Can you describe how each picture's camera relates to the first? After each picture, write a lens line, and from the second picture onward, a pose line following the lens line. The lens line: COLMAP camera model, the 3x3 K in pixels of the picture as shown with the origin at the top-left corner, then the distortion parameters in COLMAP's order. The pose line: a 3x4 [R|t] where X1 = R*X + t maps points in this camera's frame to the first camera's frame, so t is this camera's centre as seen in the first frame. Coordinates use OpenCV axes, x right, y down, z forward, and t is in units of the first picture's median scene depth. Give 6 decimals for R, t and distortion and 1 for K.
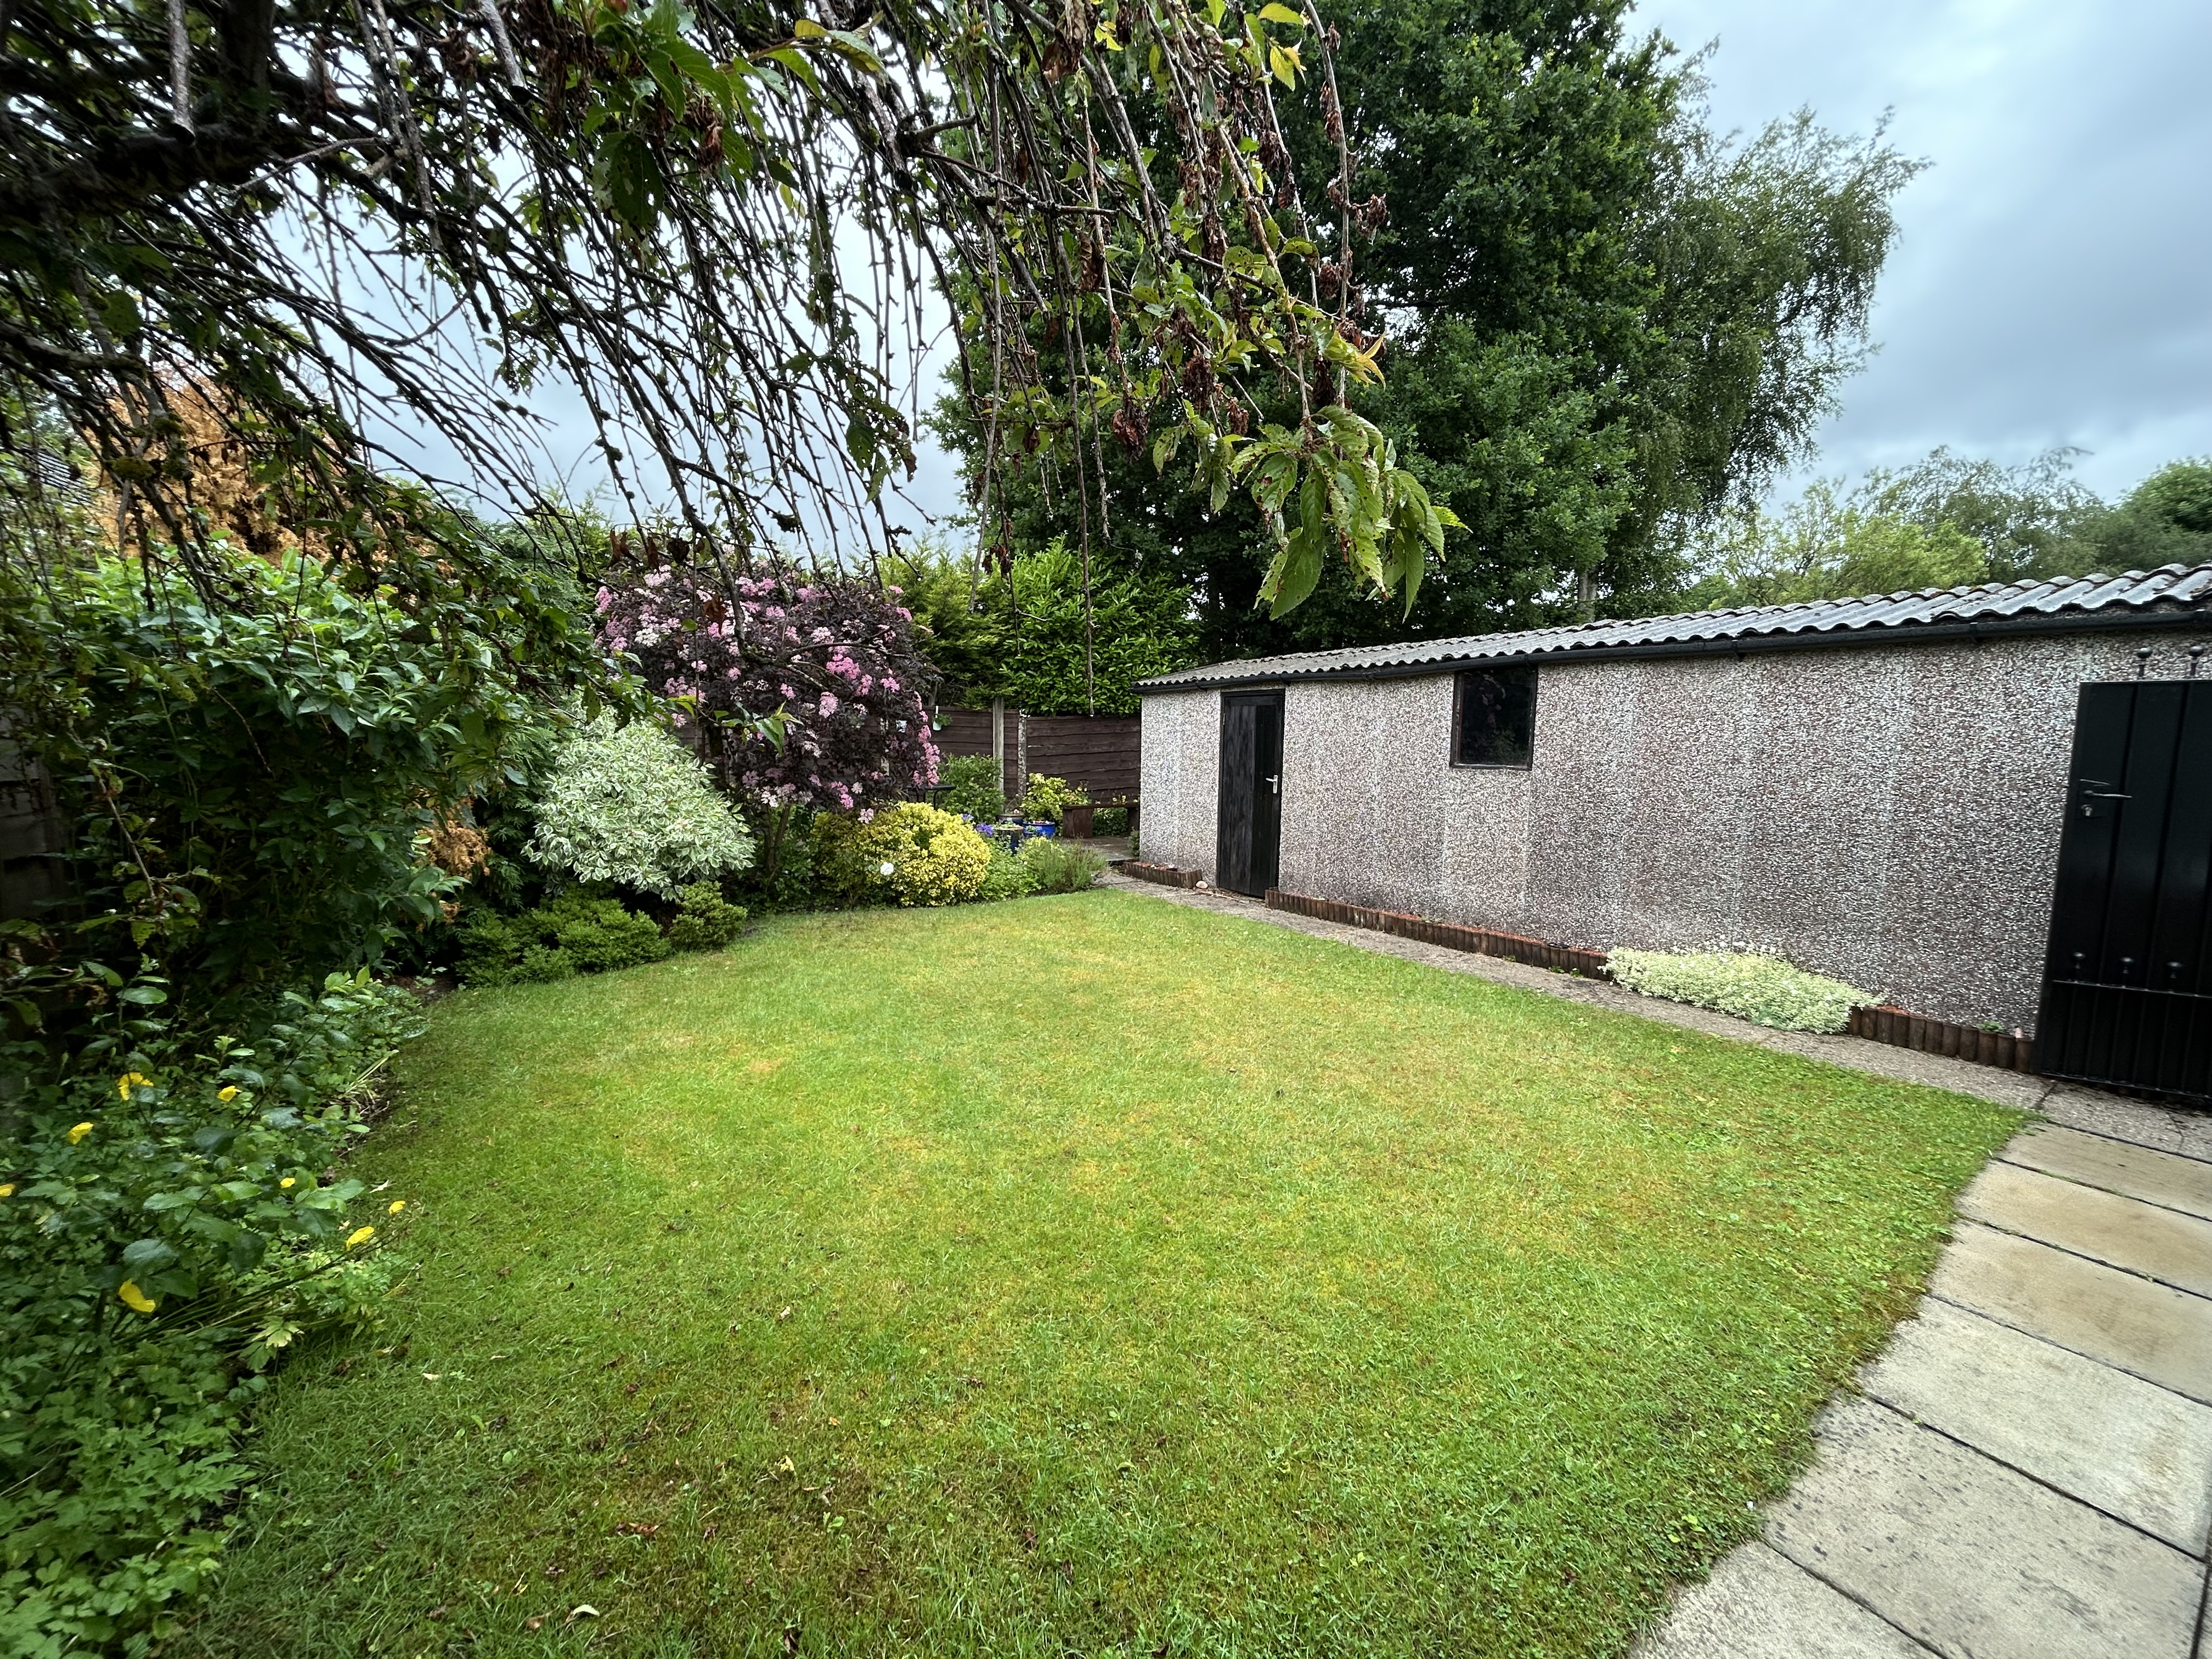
lens RADIAL K [[867.2, 0, 1106.0], [0, 867.2, 829.5], [0, 0, 1]] dist [0.000739, 0.000077]
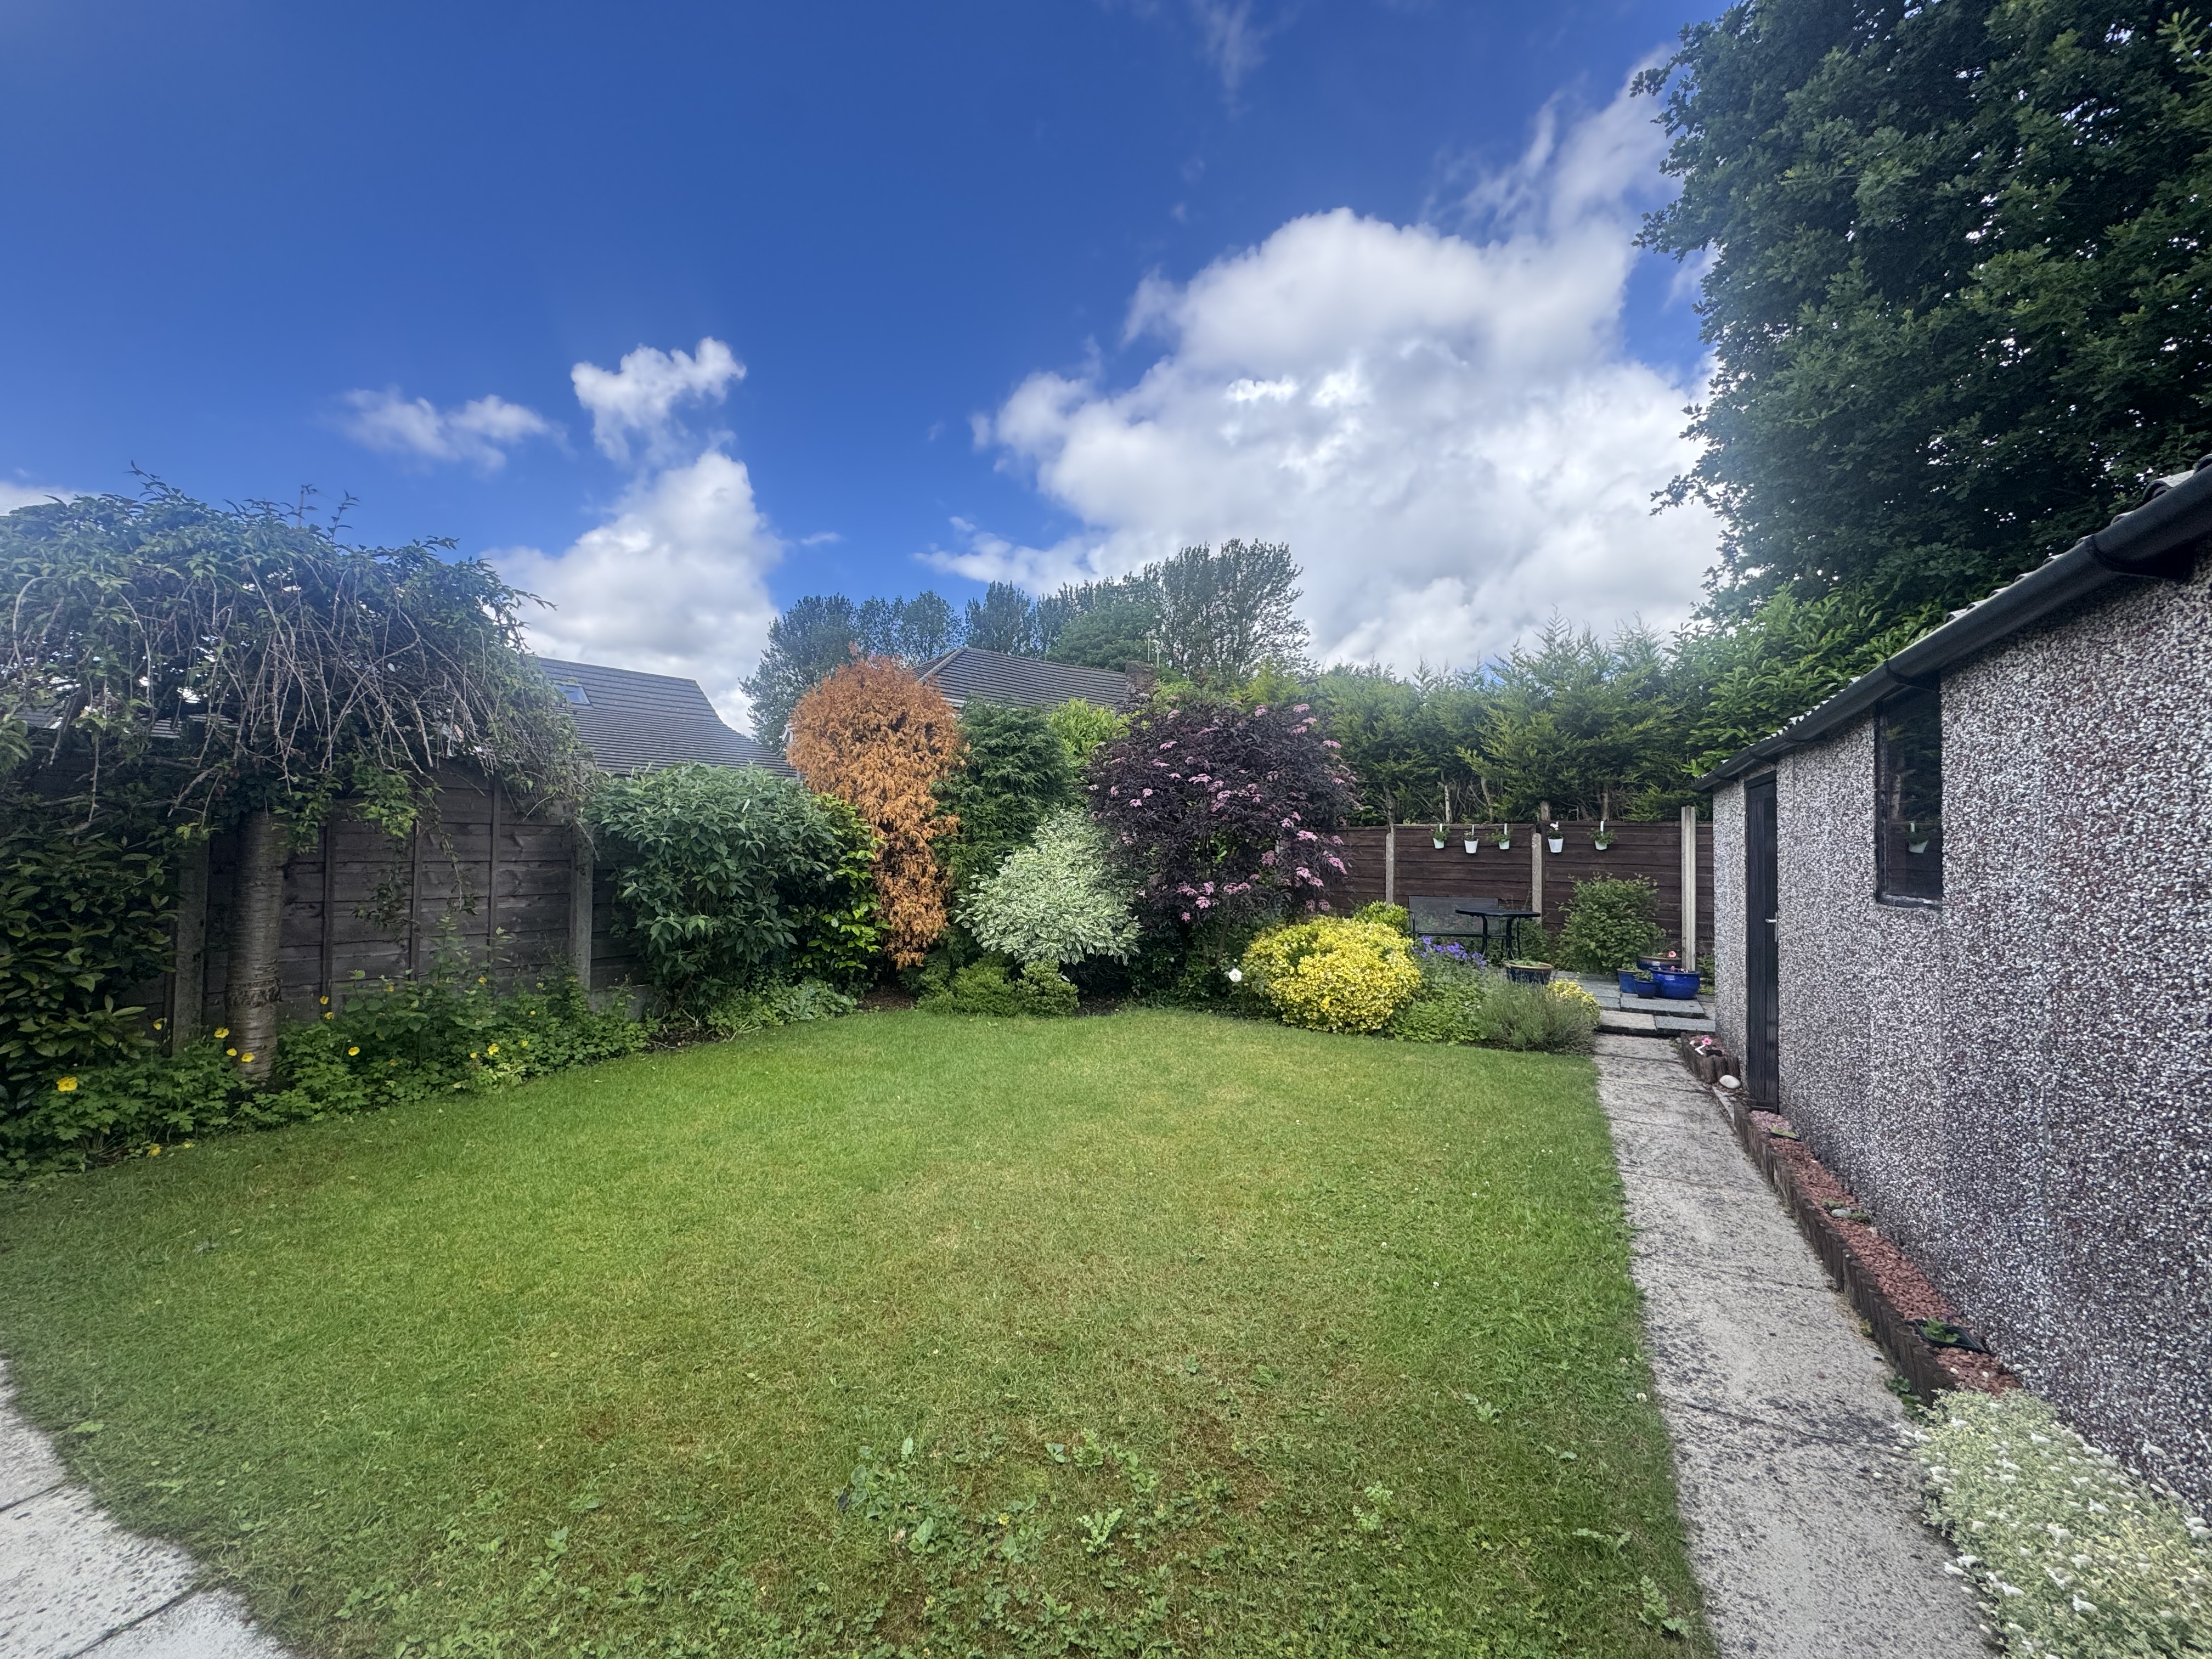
lens RADIAL K [[894.2, 0, 1153.2], [0, 894.2, 821.9], [0, 0, 1]] dist [-0.000469, -0.000122]
pose [[0.496650, -0.035853, -0.867210, 0.690606], [-0.099578, 0.990195, -0.097965, -0.027977], [0.862220, 0.135010, 0.488210, 0.420465]]
